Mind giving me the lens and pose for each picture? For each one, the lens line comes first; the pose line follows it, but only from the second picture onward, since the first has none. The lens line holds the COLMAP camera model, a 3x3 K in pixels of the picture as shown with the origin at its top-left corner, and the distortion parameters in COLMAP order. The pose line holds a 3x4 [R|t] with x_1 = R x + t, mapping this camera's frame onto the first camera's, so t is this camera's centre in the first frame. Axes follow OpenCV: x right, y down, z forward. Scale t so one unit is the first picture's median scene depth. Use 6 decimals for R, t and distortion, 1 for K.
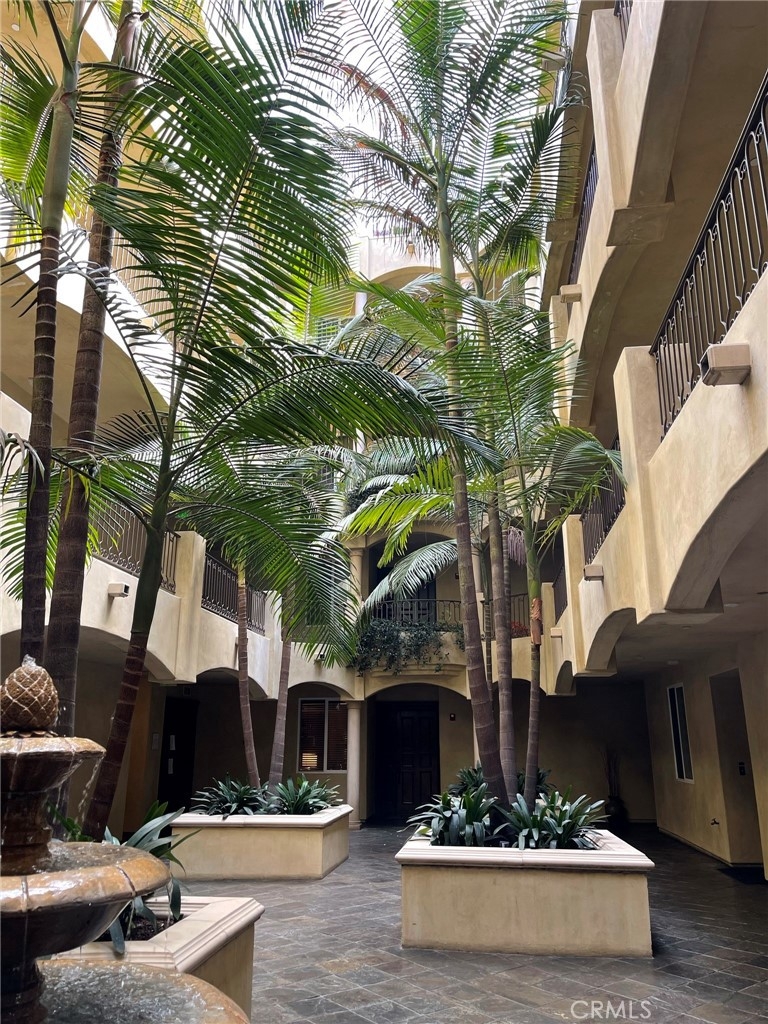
lens RADIAL K [[775.3, 0, 384.0], [0, 775.3, 512.0], [0, 0, 1]] dist [0.052005, -0.048651]
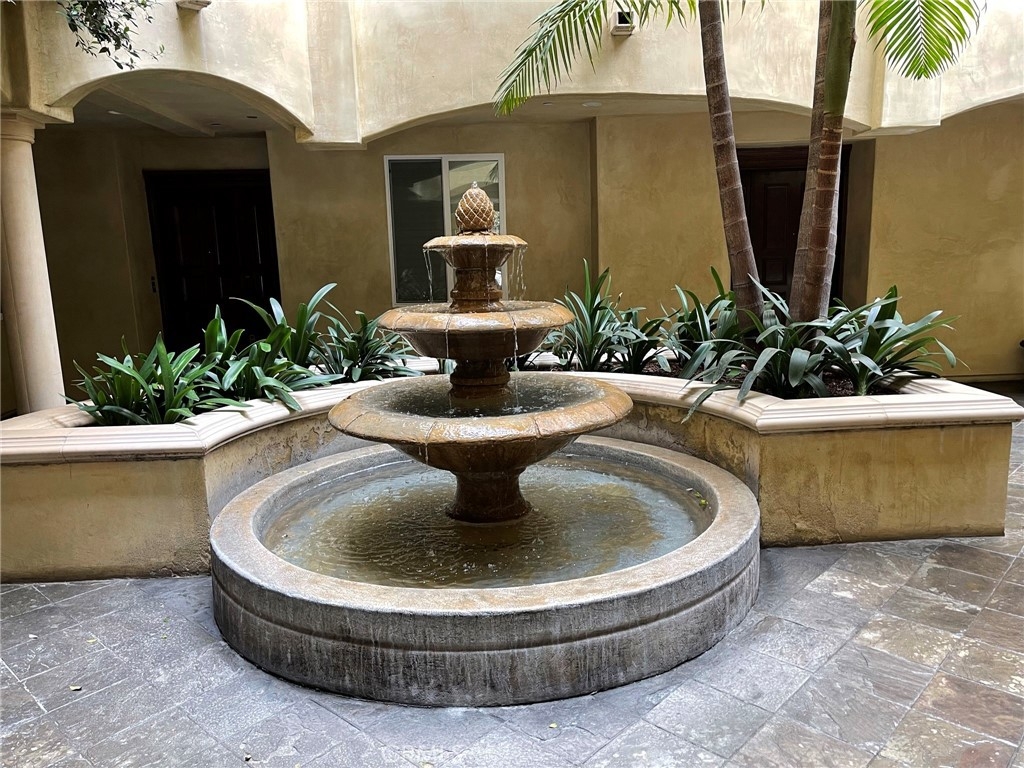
lens RADIAL K [[775.3, 0, 512.0], [0, 775.3, 384.0], [0, 0, 1]] dist [0.052005, -0.048651]
pose [[0.171633, 0.160327, -0.972027, 0.258397], [0.312560, 0.926831, 0.208062, 0.064550], [0.934263, -0.339527, 0.108963, 0.198798]]
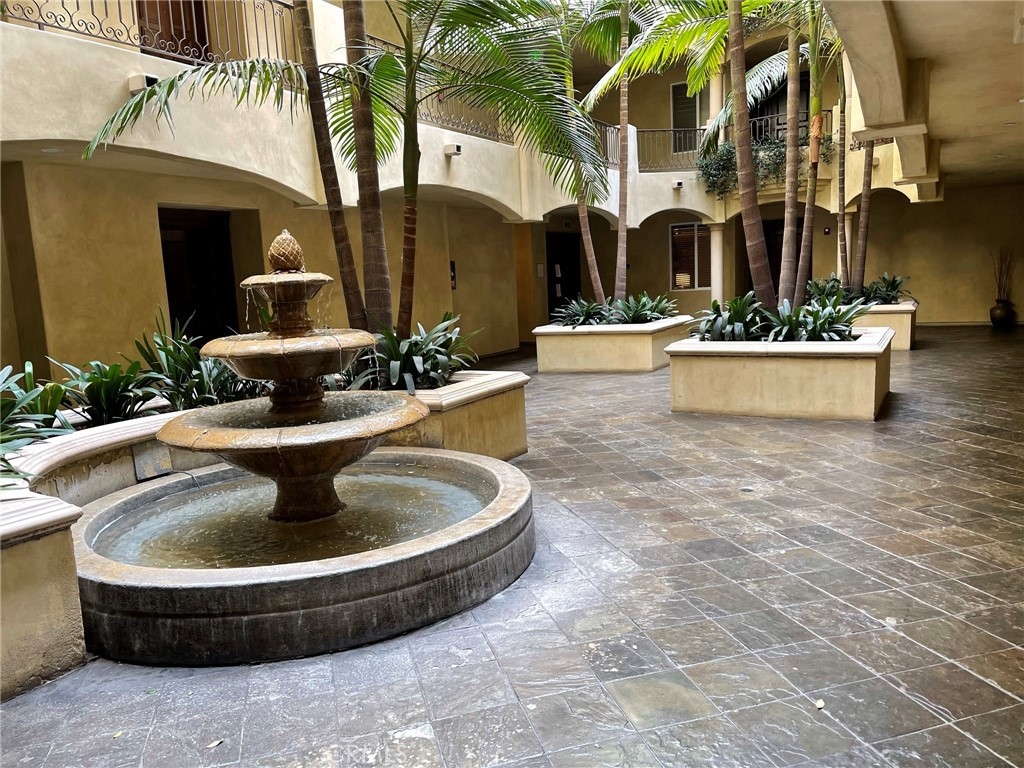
lens RADIAL K [[776.7, 0, 512.0], [0, 776.7, 384.0], [0, 0, 1]] dist [0.060404, -0.099135]
pose [[0.929590, 0.002487, -0.368587, 0.159490], [0.153516, 0.906508, 0.393290, -0.026185], [0.335105, -0.422182, 0.842299, -0.105685]]
